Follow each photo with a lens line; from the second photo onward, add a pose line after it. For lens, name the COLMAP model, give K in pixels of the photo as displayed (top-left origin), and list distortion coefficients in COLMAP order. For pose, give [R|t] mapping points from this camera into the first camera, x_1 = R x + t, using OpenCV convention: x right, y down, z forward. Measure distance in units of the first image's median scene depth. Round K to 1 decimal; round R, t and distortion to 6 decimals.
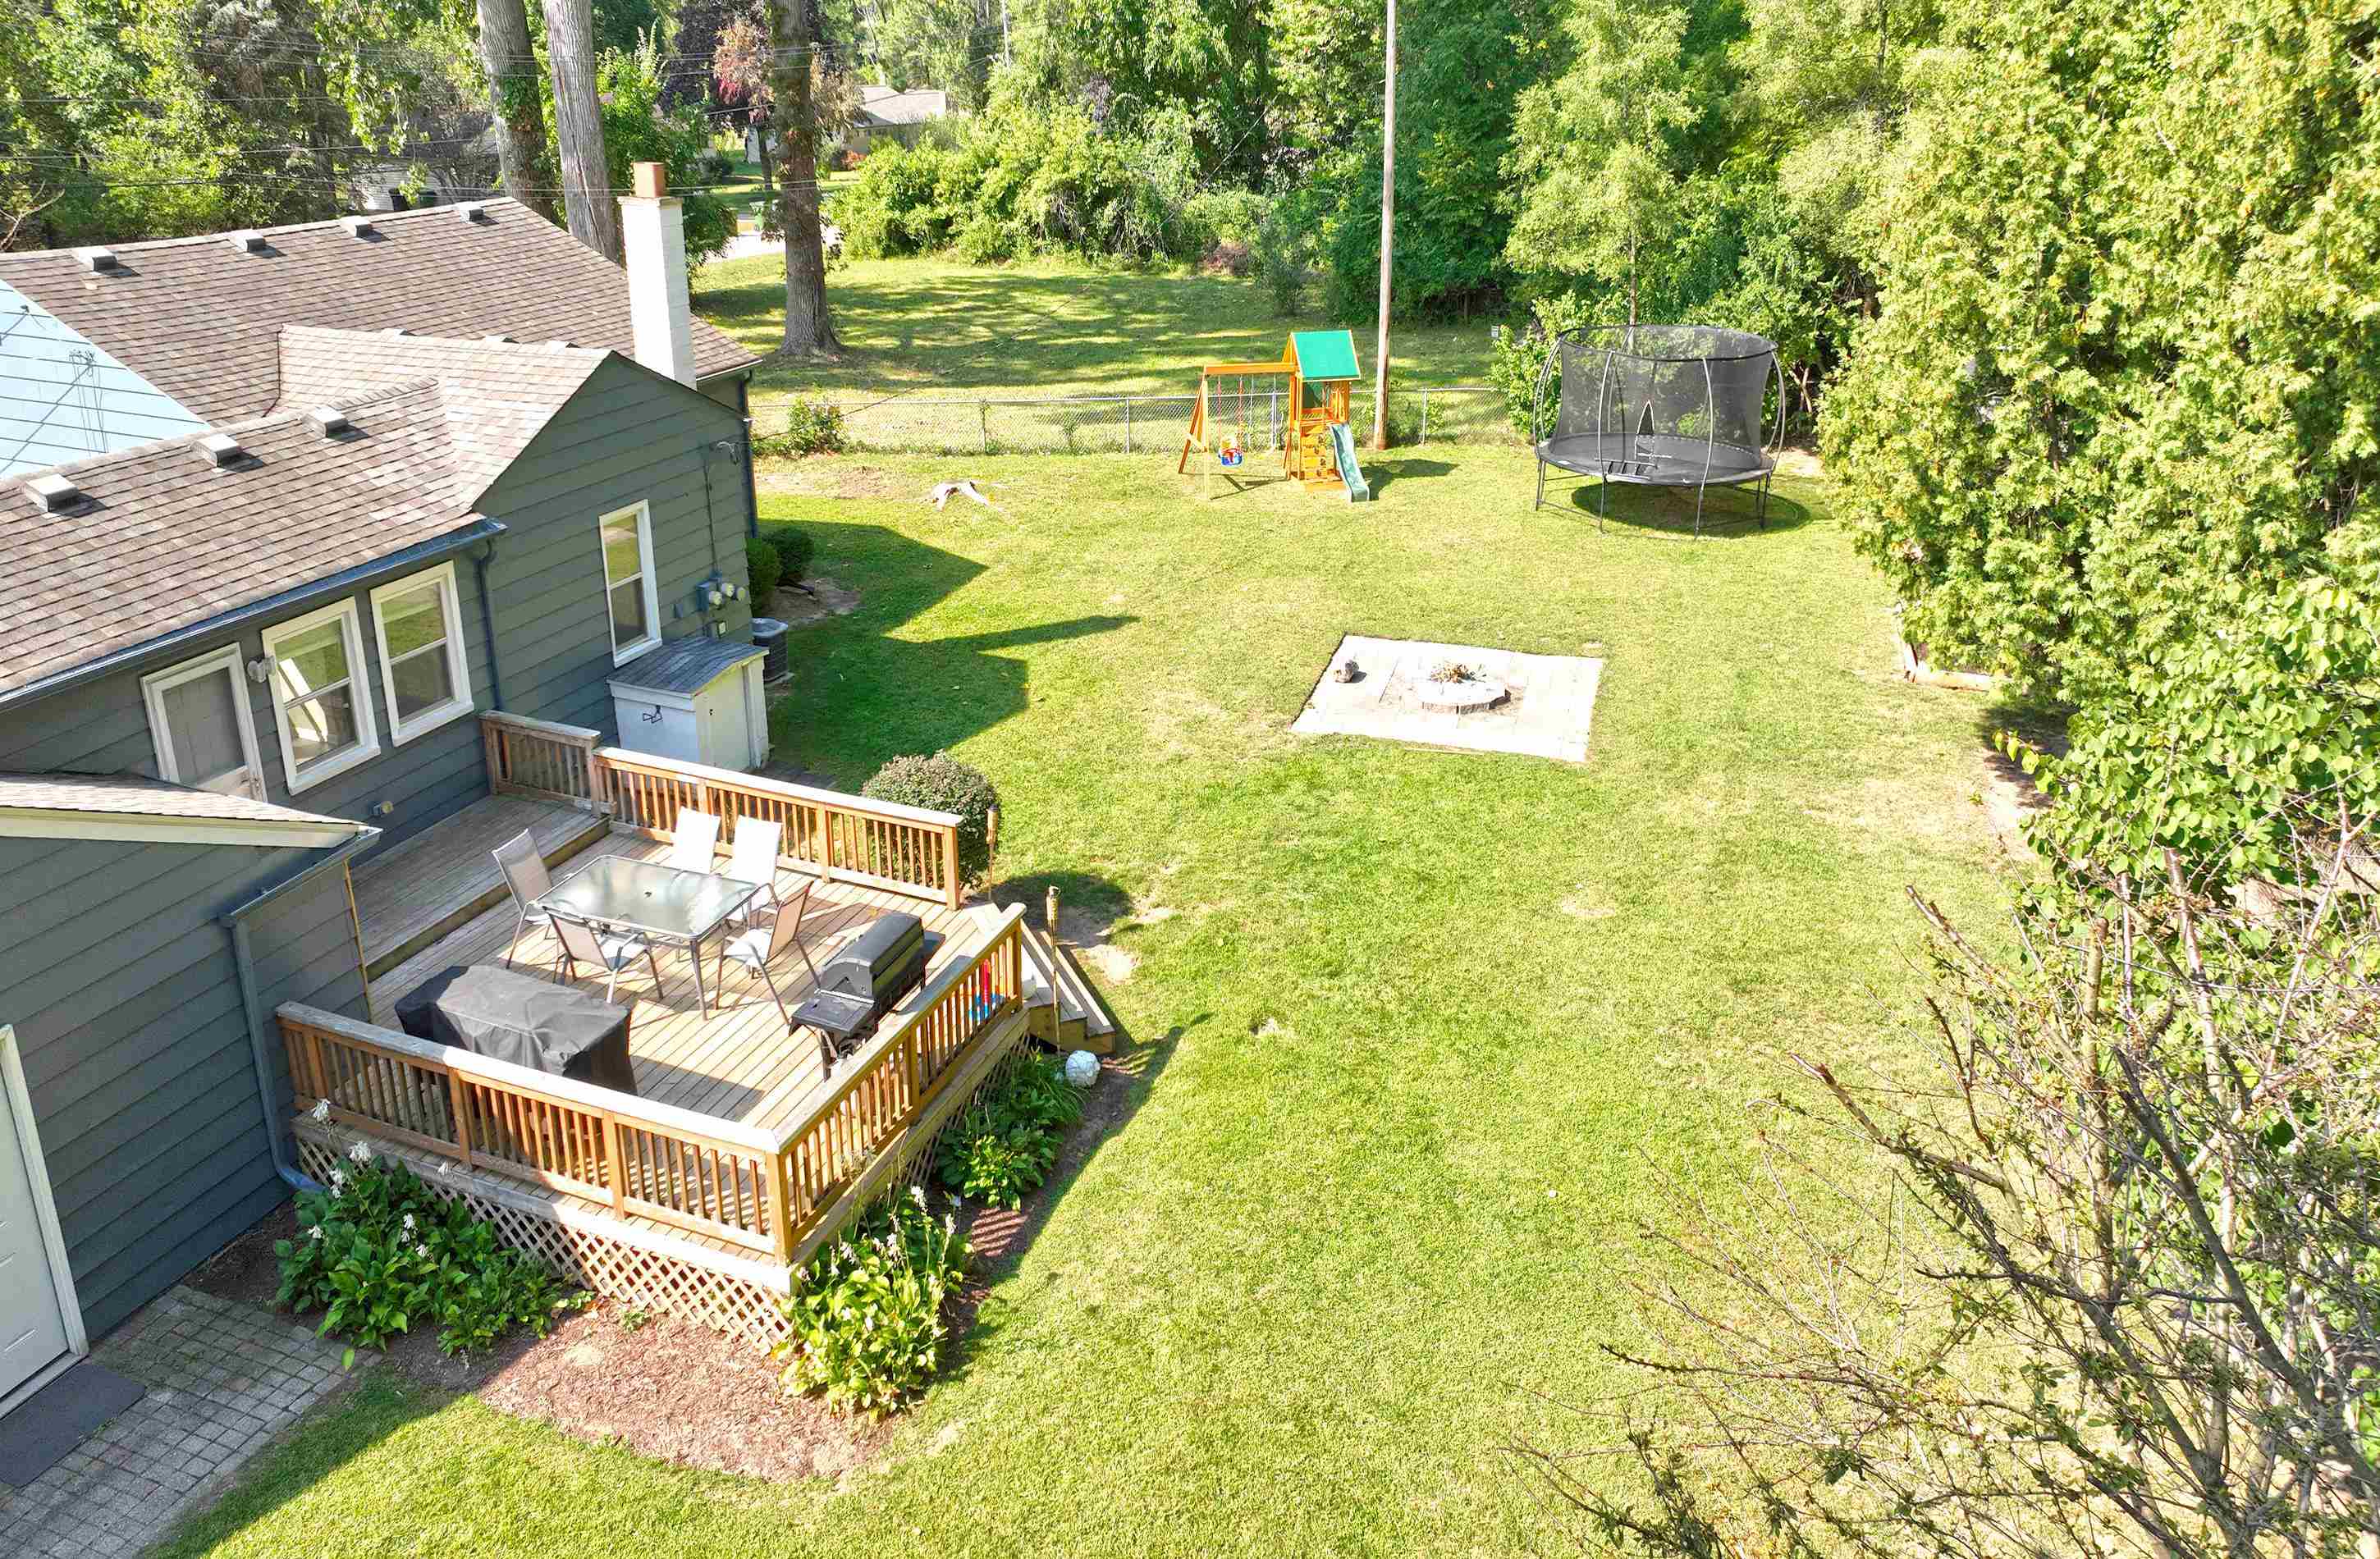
lens RADIAL K [[1607.1, 0, 1190.0], [0, 1607.1, 779.5], [0, 0, 1]] dist [0.008634, 0.002415]
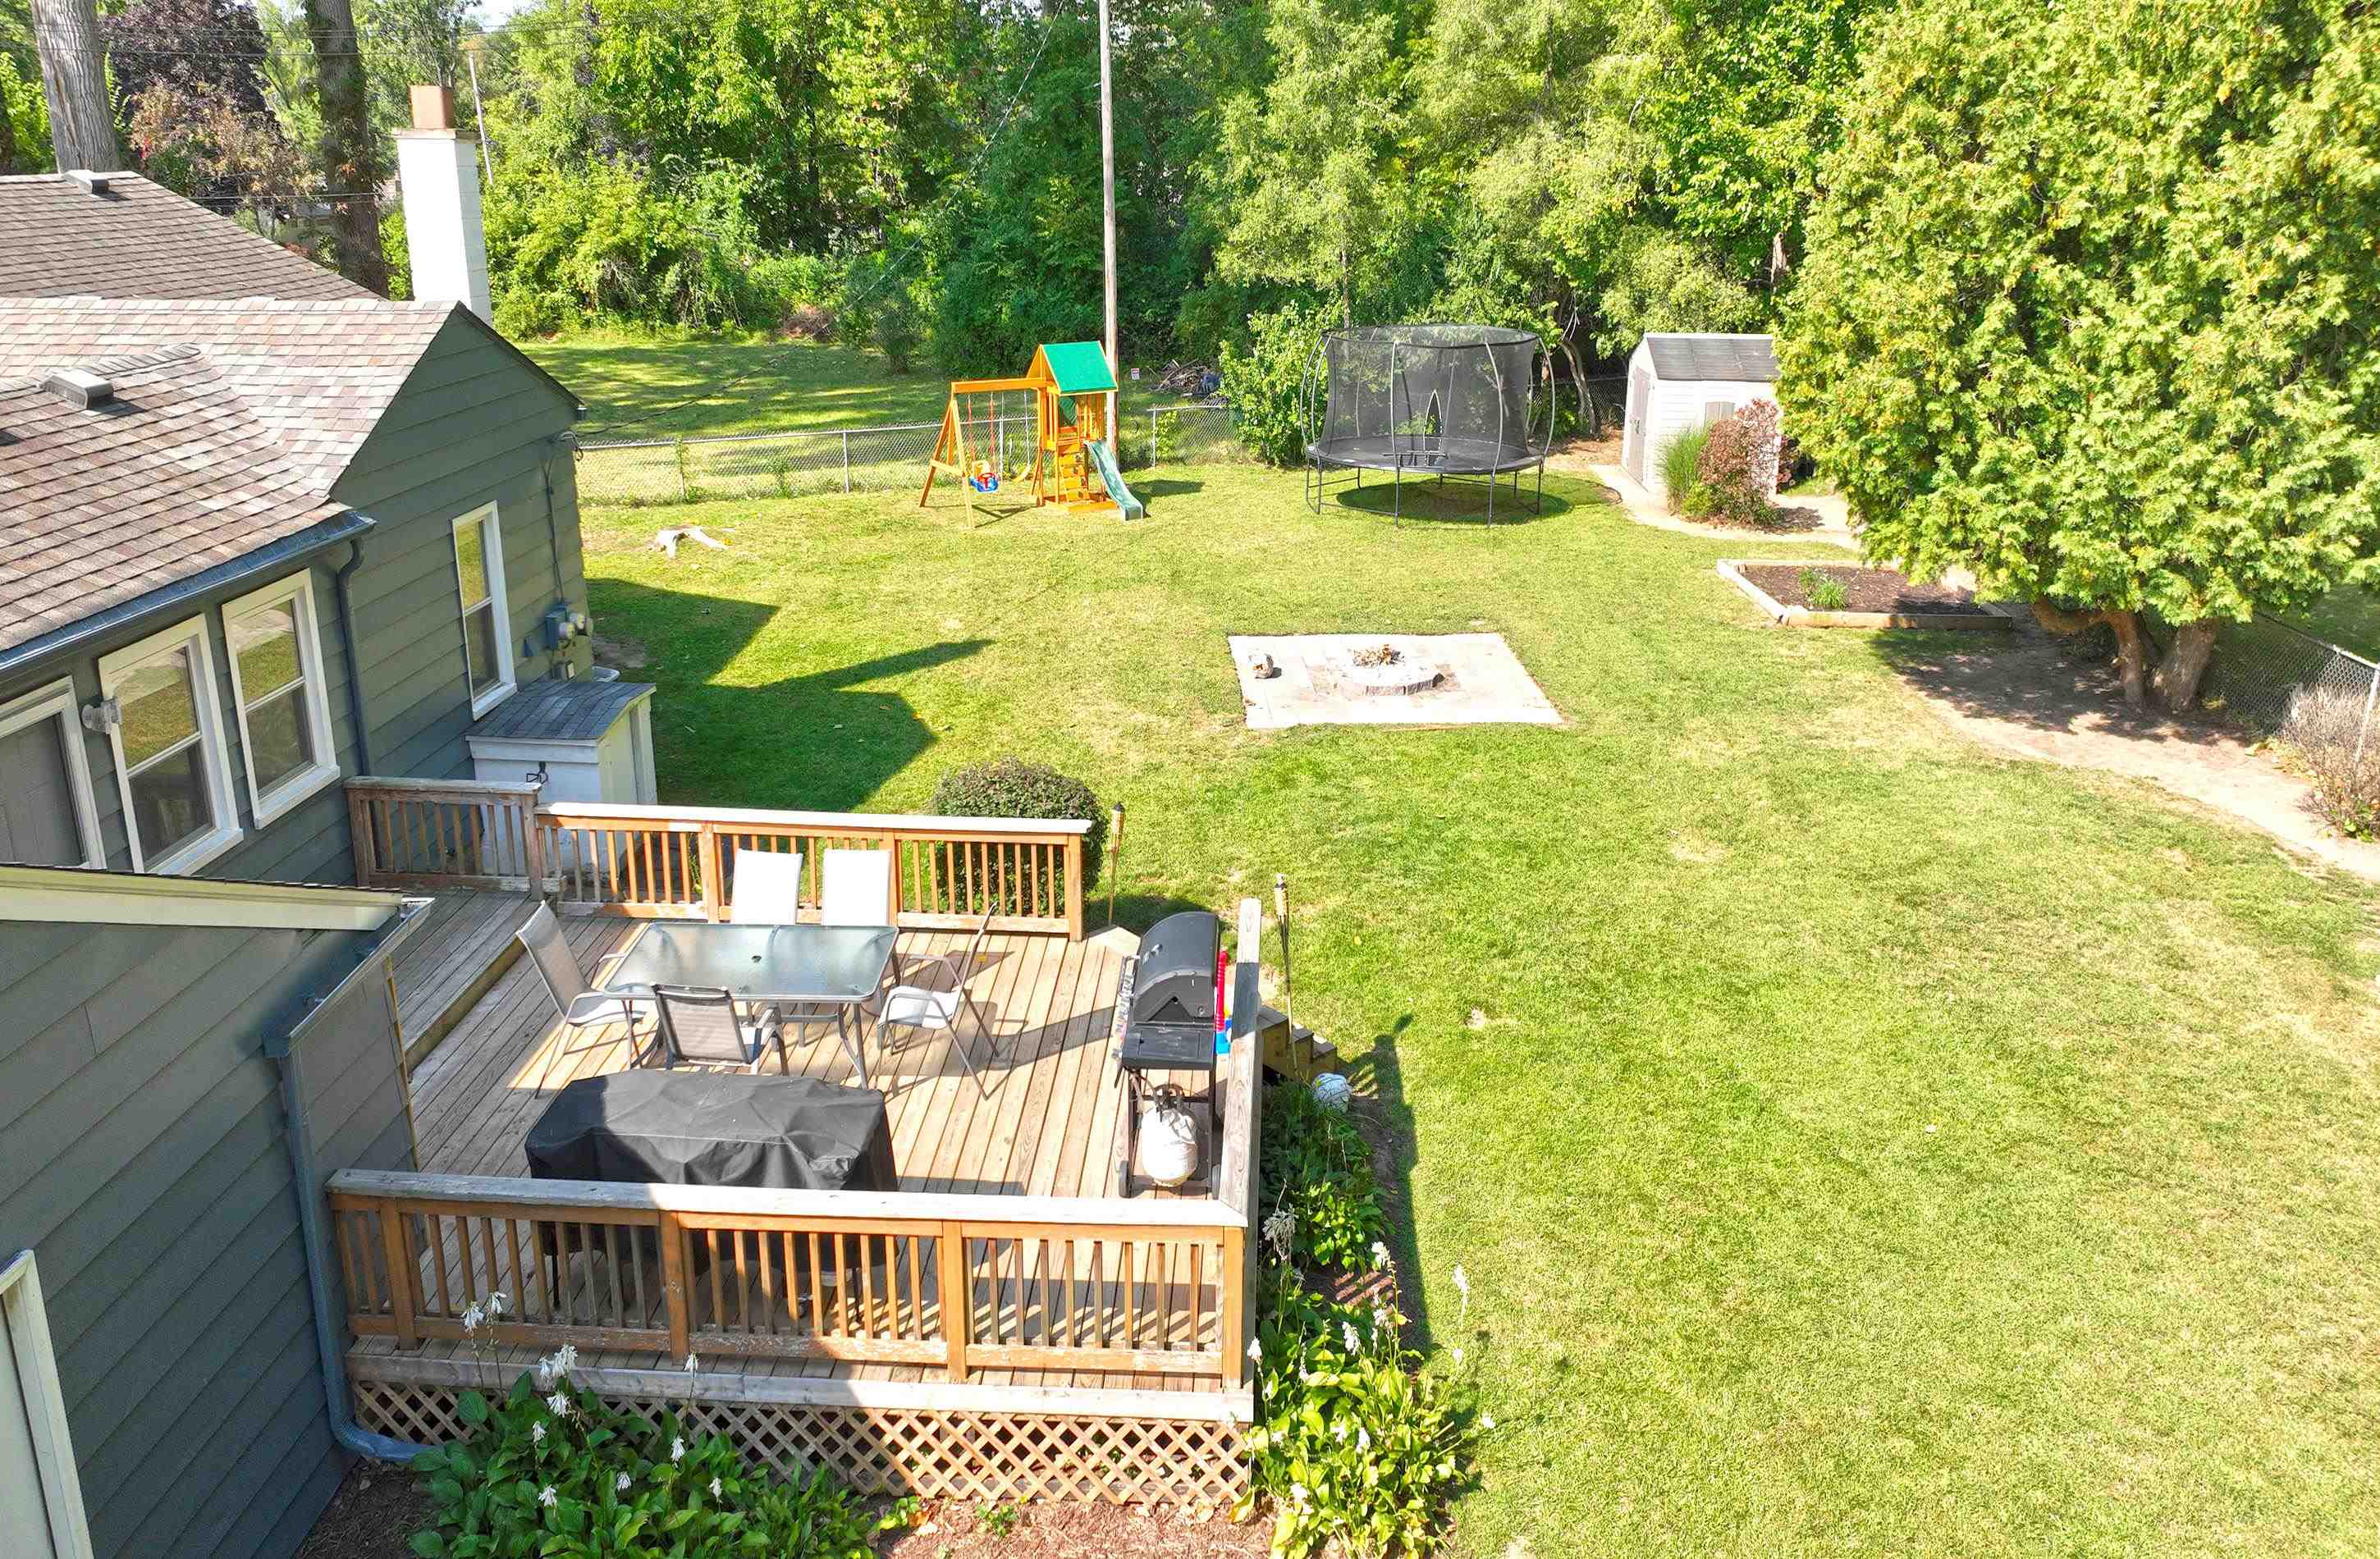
lens RADIAL K [[1615.3, 0, 1190.0], [0, 1615.3, 779.5], [0, 0, 1]] dist [0.012701, 0.004277]
pose [[0.948467, -0.111891, 0.296464, -0.259261], [0.129633, 0.990722, -0.040814, 0.033132], [-0.289147, 0.077142, 0.954171, 0.164135]]
